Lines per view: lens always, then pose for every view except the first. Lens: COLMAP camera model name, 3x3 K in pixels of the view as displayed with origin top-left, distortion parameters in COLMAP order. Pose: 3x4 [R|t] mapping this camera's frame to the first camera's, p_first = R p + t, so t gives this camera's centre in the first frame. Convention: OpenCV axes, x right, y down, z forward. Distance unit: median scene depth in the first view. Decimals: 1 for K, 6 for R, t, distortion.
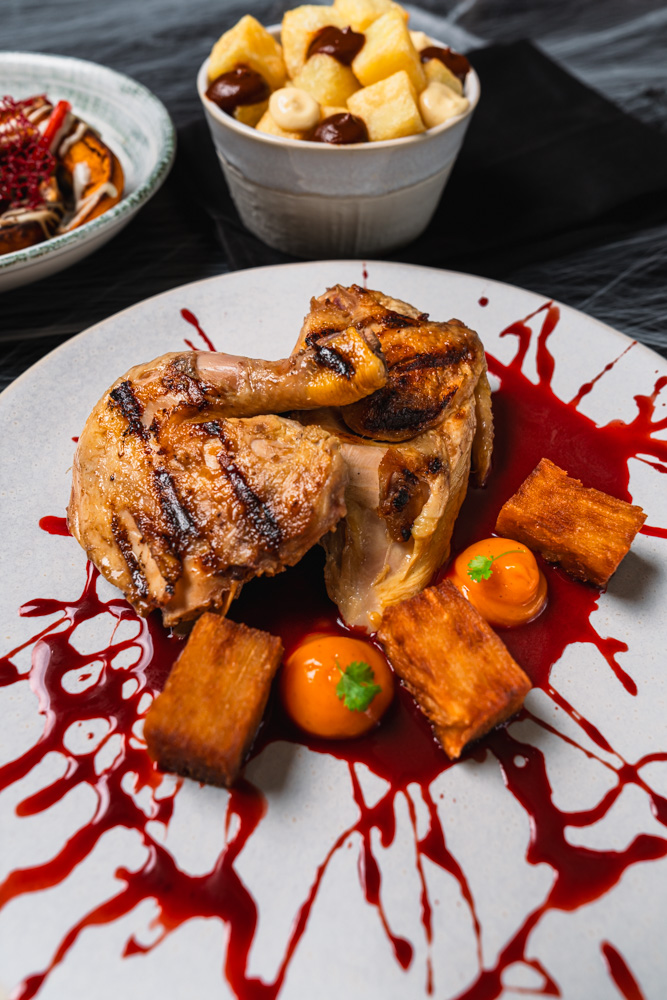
lens RADIAL K [[680.3, 0, 317.8], [0, 680.3, 494.1], [0, 0, 1]] dist [-0.024585, -0.003568]
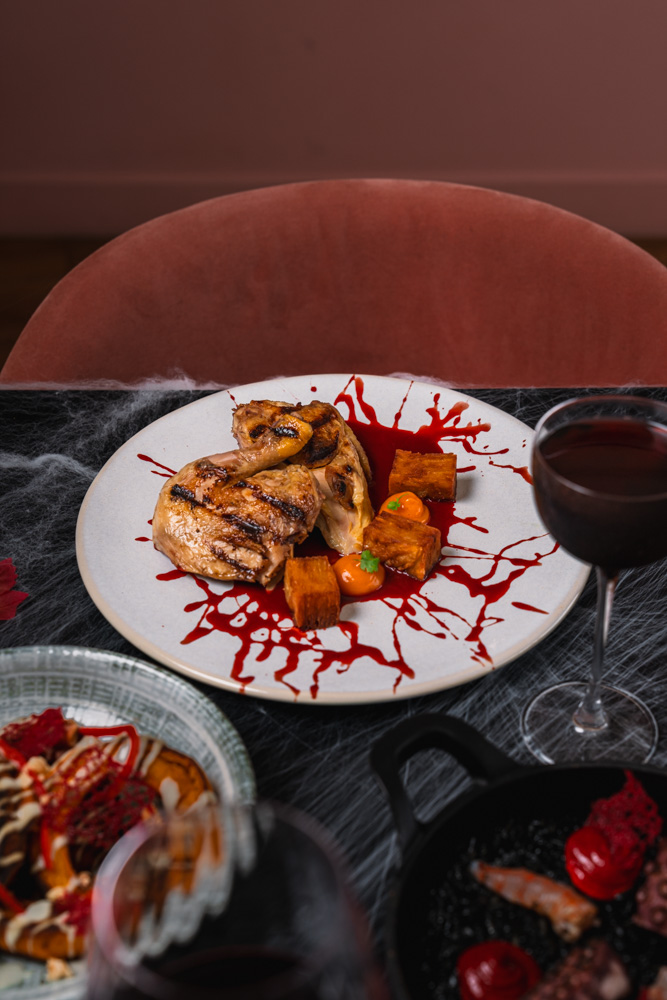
lens RADIAL K [[1713.1, 0, 333.5], [0, 1713.1, 500.0], [0, 0, 1]] dist [0.138996, 0.091752]
pose [[0.868793, -0.323462, 0.374928, -1.780960], [0.409987, 0.894488, -0.178330, 0.920352], [-0.277686, 0.308648, 0.909740, -3.486311]]
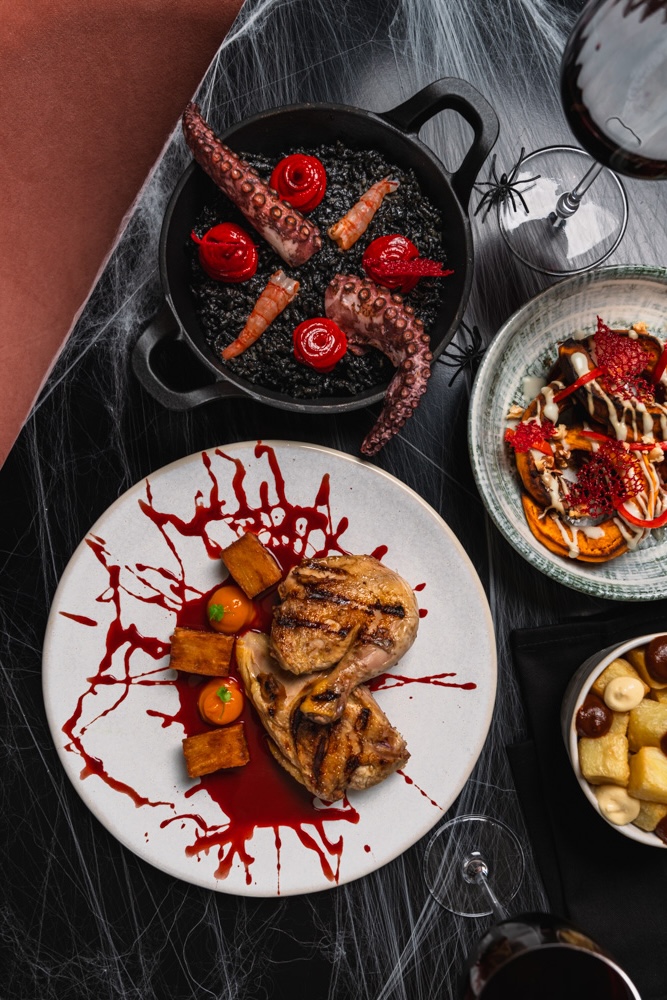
lens RADIAL K [[711.0, 0, 347.9], [0, 711.0, 519.9], [0, 0, 1]] dist [-0.027864, 0.001847]
pose [[-0.618793, 0.782104, -0.073542, -0.279274], [-0.653656, -0.460710, 0.600401, -1.277048], [0.435694, 0.419595, 0.796311, -0.875991]]
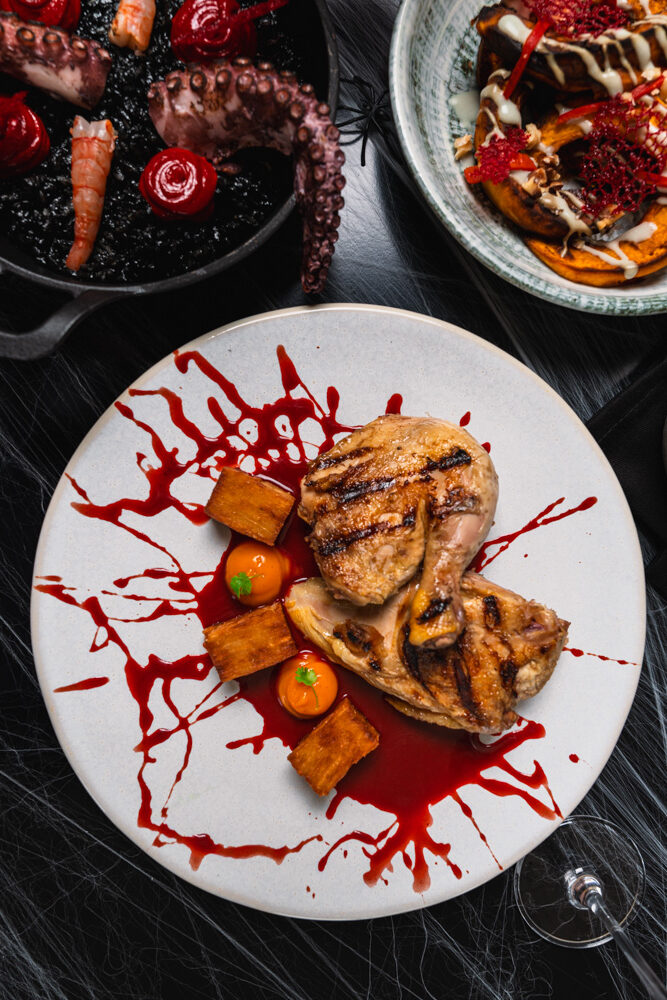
lens RADIAL K [[681.9, 0, 337.8], [0, 681.9, 488.5], [0, 0, 1]] dist [-0.021813, -0.000954]
pose [[-0.152874, 0.987717, -0.032310, -0.156313], [-0.811382, -0.106782, 0.574680, -0.834513], [0.564172, 0.114069, 0.817740, -0.309097]]
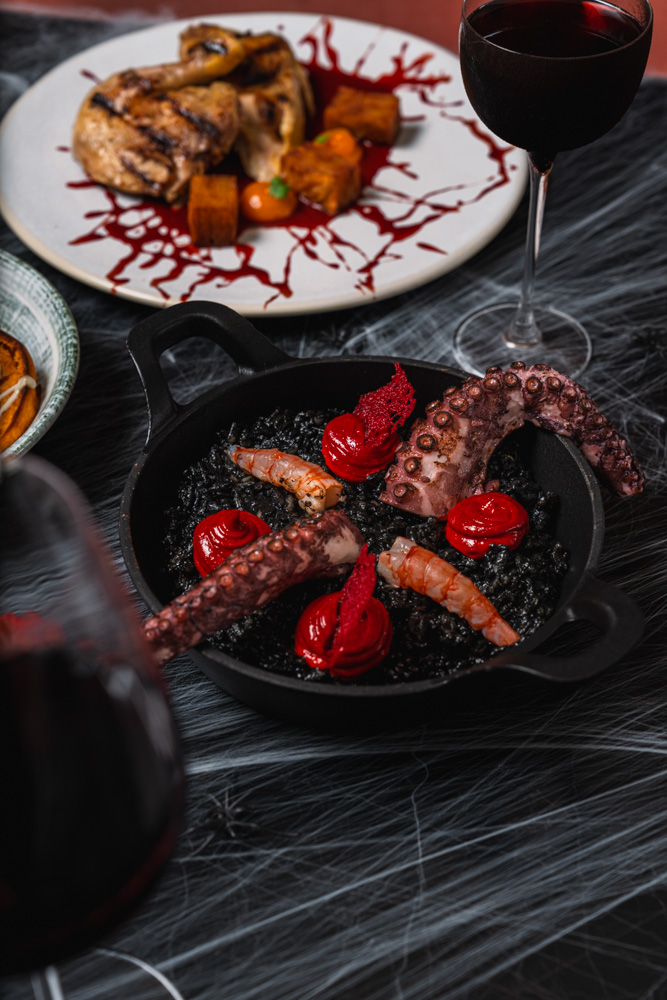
lens RADIAL K [[1713.1, 0, 333.5], [0, 1713.1, 500.0], [0, 0, 1]] dist [0.138996, 0.091752]
pose [[0.937592, -0.254684, 0.236764, -1.126059], [0.289815, 0.948579, -0.127301, 1.695517], [-0.192168, 0.187974, 0.963191, -3.442427]]
